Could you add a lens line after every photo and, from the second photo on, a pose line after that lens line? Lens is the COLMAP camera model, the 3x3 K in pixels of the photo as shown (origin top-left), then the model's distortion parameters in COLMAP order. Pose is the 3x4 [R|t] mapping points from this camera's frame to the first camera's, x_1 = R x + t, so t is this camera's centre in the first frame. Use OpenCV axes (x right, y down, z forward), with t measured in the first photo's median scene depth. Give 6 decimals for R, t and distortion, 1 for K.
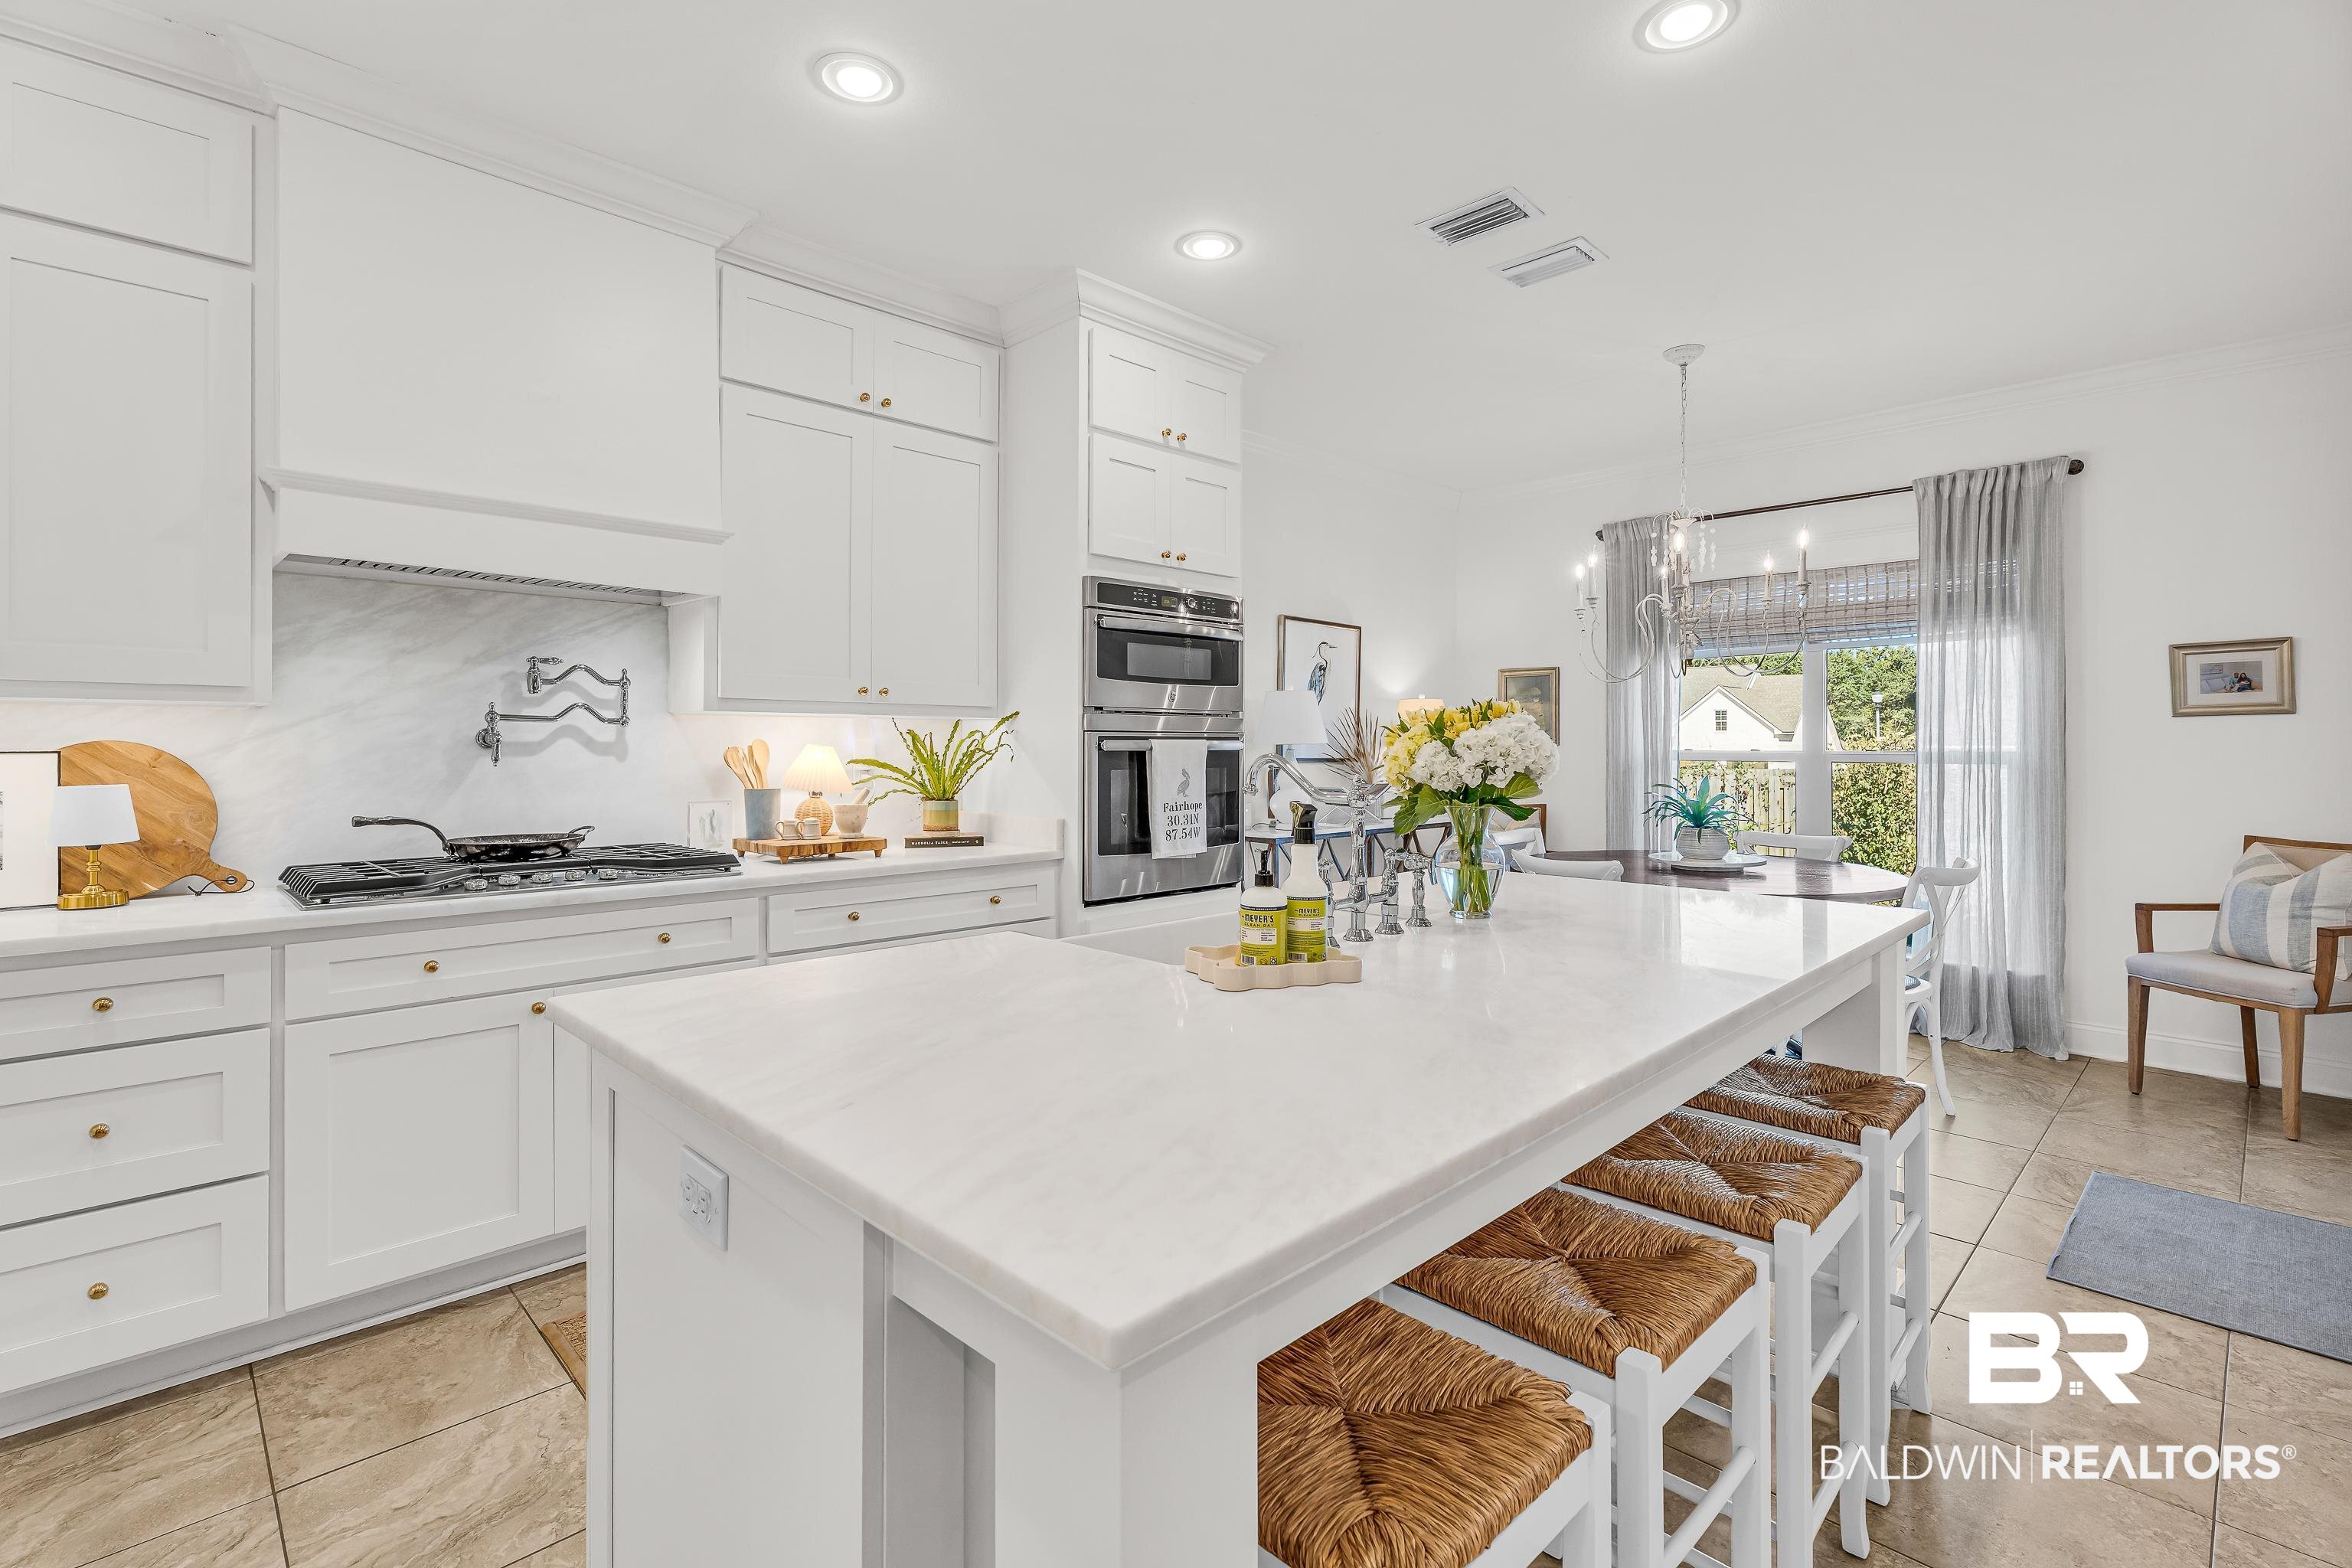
lens RADIAL K [[1066.2, 0, 1166.5], [0, 1066.2, 741.6], [0, 0, 1]] dist [-0.000619, 0.000122]
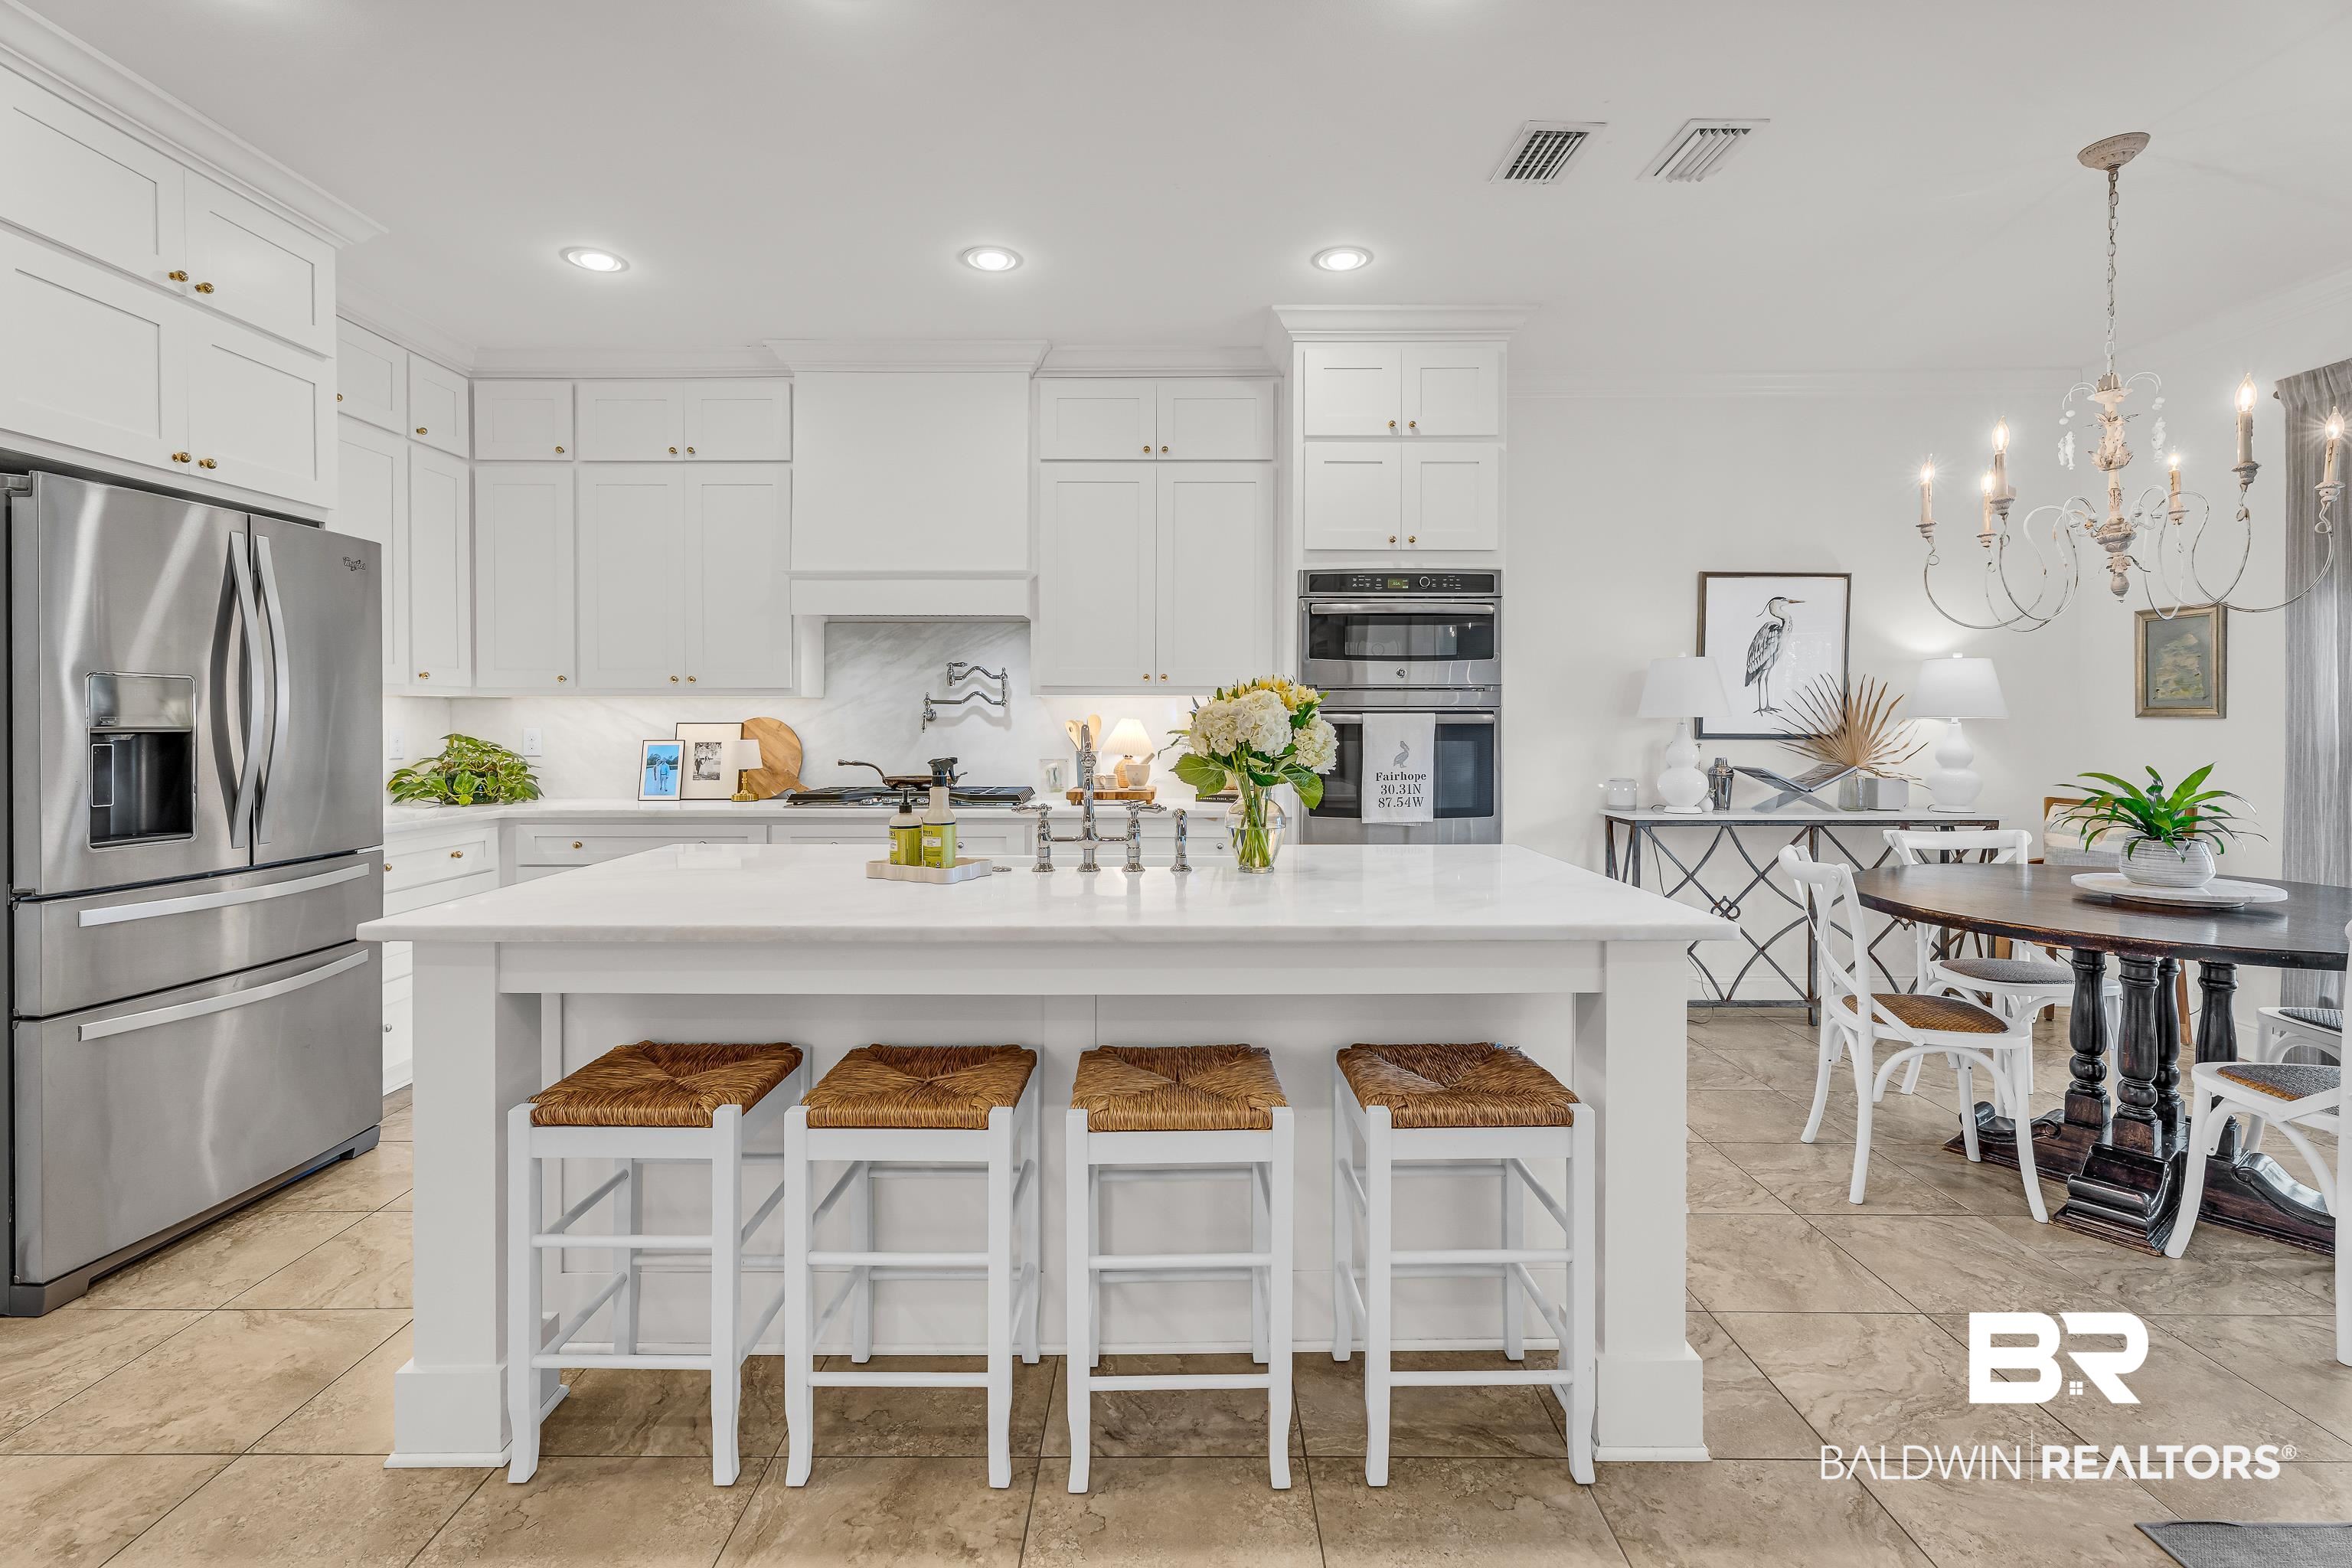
lens RADIAL K [[1068.5, 0, 1161.9], [0, 1068.5, 731.4], [0, 0, 1]] dist [-0.010962, -0.000157]
pose [[0.717903, 0.006881, -0.696109, 0.679174], [0.003318, 0.999906, 0.013305, 0.001231], [0.696135, -0.011862, 0.717813, 0.087572]]
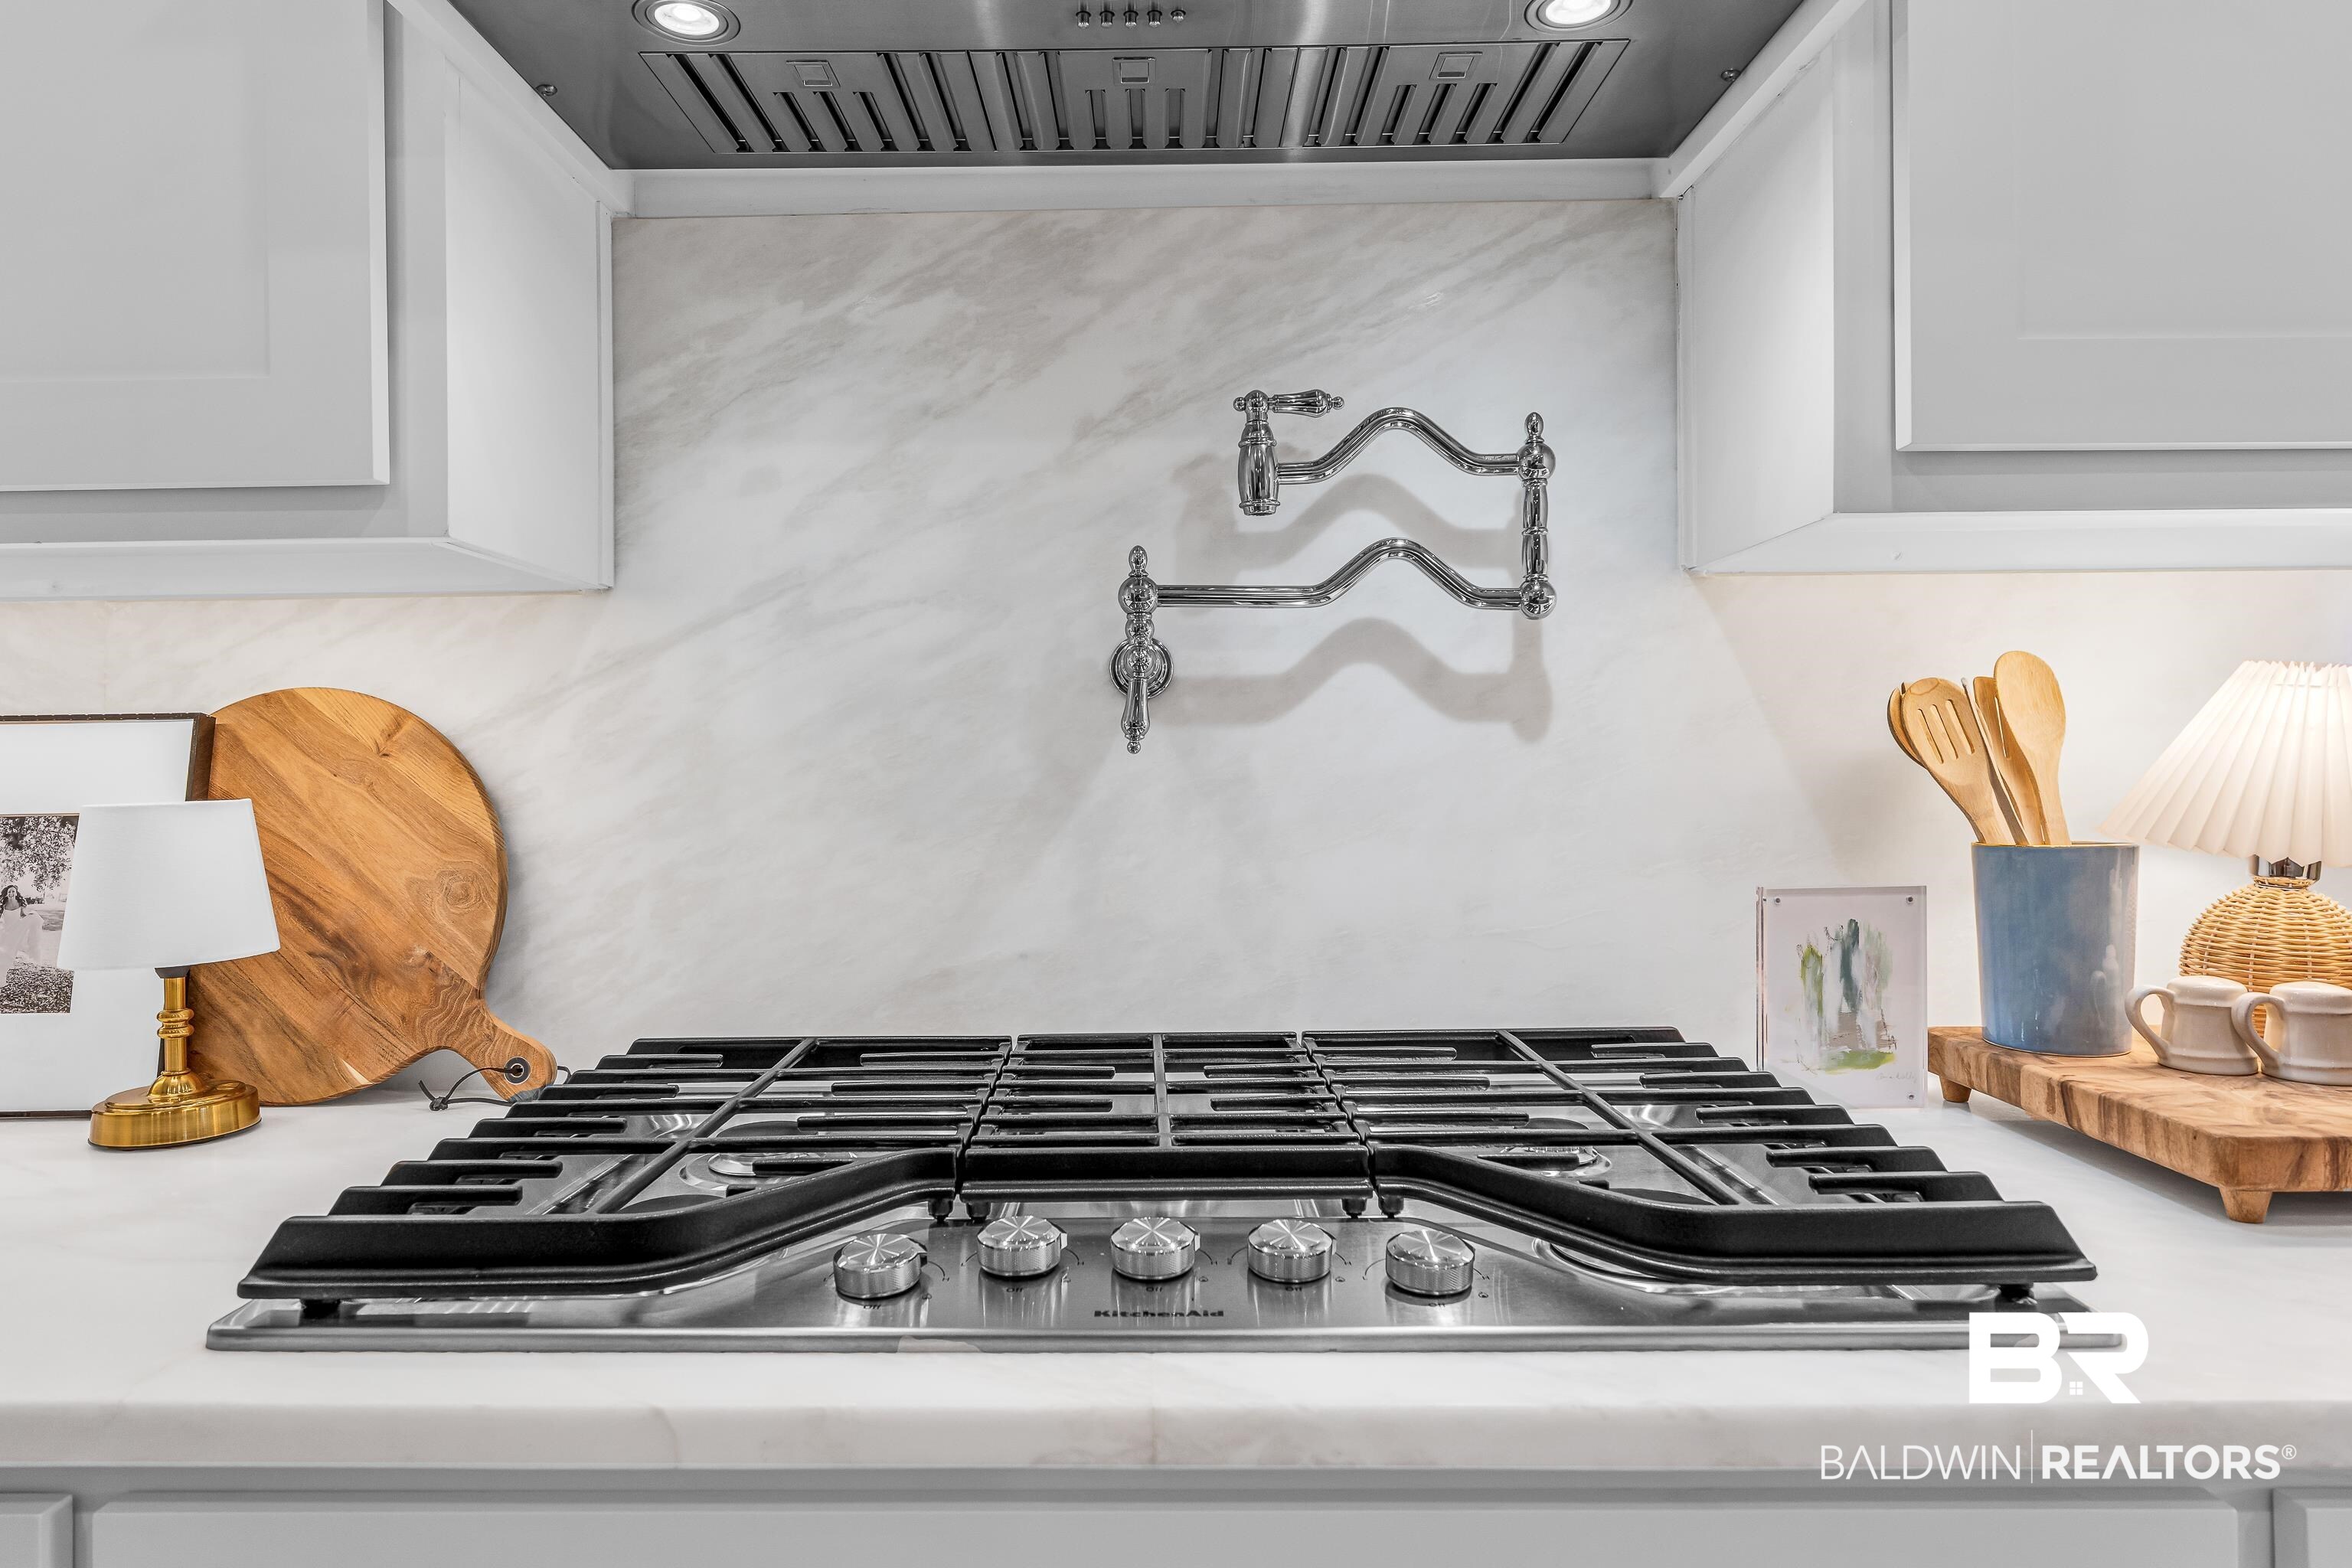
lens RADIAL K [[1436.9, 0, 1141.7], [0, 1436.9, 765.5], [0, 0, 1]] dist [-0.001063, 0.000453]
pose [[0.712429, -0.000158, -0.701744, -0.312453], [0.013832, 0.999809, 0.013817, 0.019082], [0.701608, -0.019550, 0.712295, 0.647875]]
